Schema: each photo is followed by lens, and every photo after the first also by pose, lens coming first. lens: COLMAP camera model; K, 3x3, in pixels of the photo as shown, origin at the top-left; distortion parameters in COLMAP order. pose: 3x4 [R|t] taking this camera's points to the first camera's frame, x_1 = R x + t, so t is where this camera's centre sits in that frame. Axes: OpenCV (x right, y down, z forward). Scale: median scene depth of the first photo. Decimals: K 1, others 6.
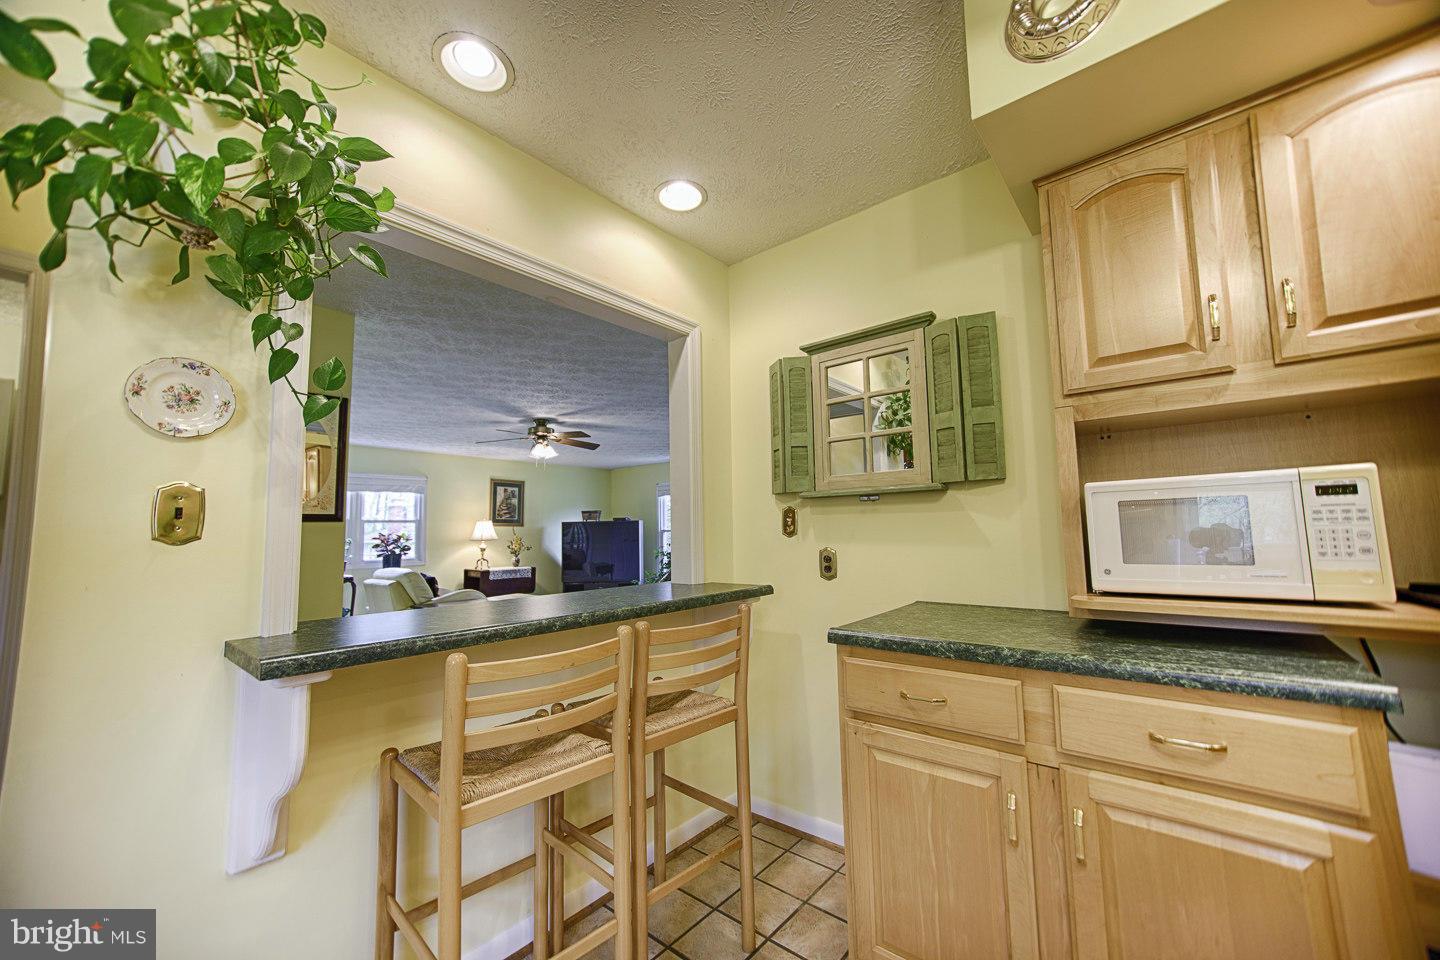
lens RADIAL K [[551.2, 0, 719.6], [0, 551.2, 484.2], [0, 0, 1]] dist [-0.010800, 0.009638]
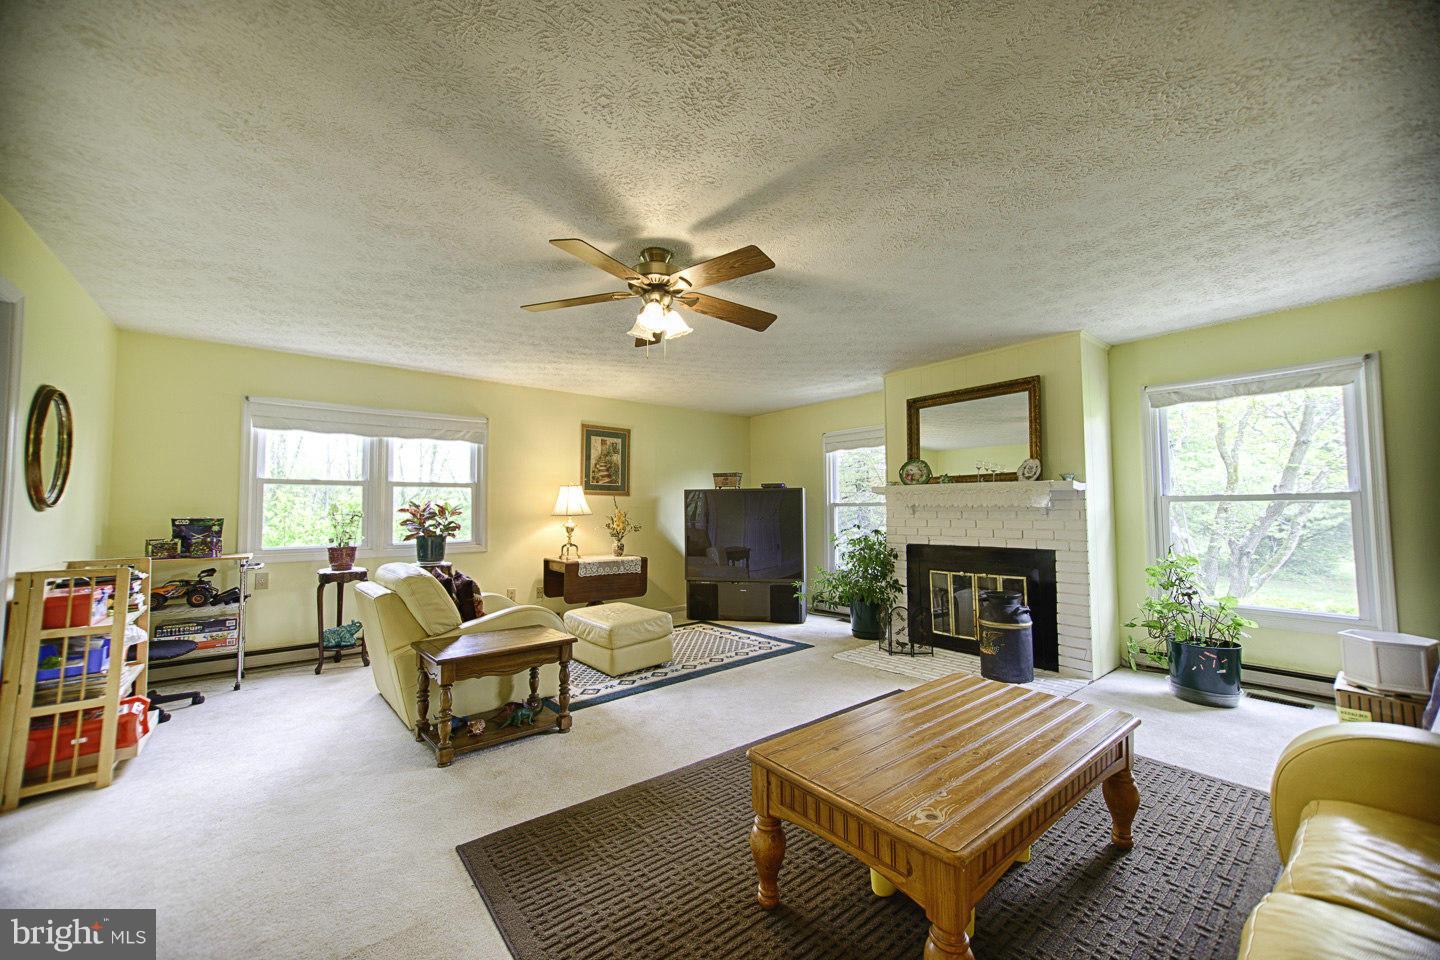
lens RADIAL K [[551.2, 0, 719.6], [0, 551.2, 484.2], [0, 0, 1]] dist [-0.010800, 0.009638]
pose [[0.981949, 0.004323, -0.189098, -0.128023], [0.003796, 0.999087, 0.042553, 0.036632], [0.189109, -0.042503, 0.981036, 0.382805]]
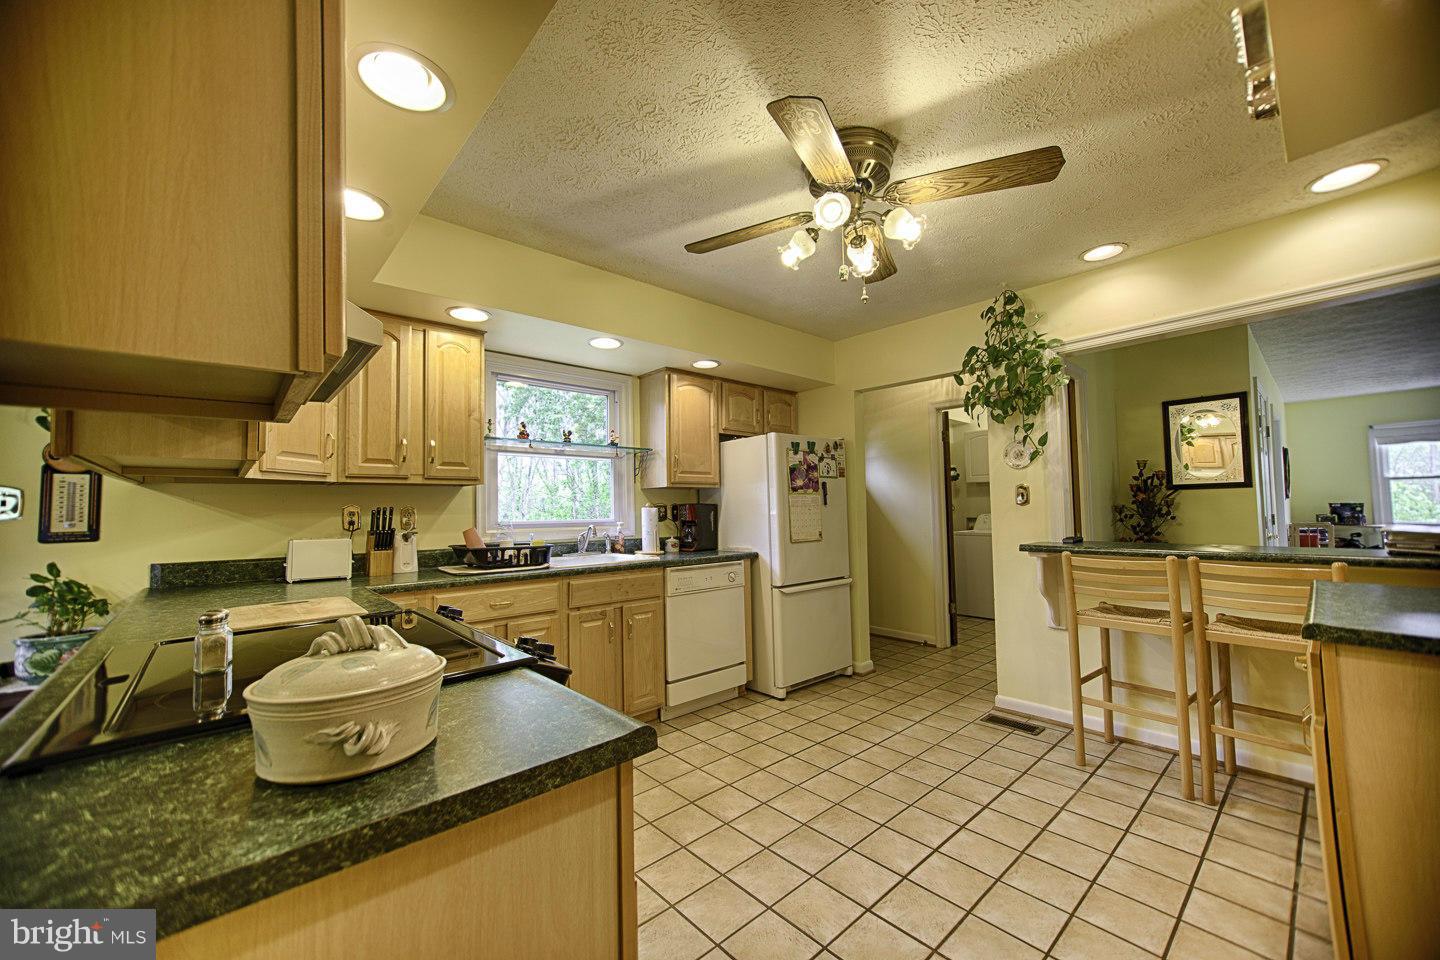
lens RADIAL K [[551.2, 0, 719.6], [0, 551.2, 484.2], [0, 0, 1]] dist [-0.010800, 0.009638]
pose [[-0.141886, -0.019591, -0.989689, 0.265600], [0.102730, 0.994114, -0.034407, -0.008071], [0.984538, -0.106553, -0.139038, -0.017603]]
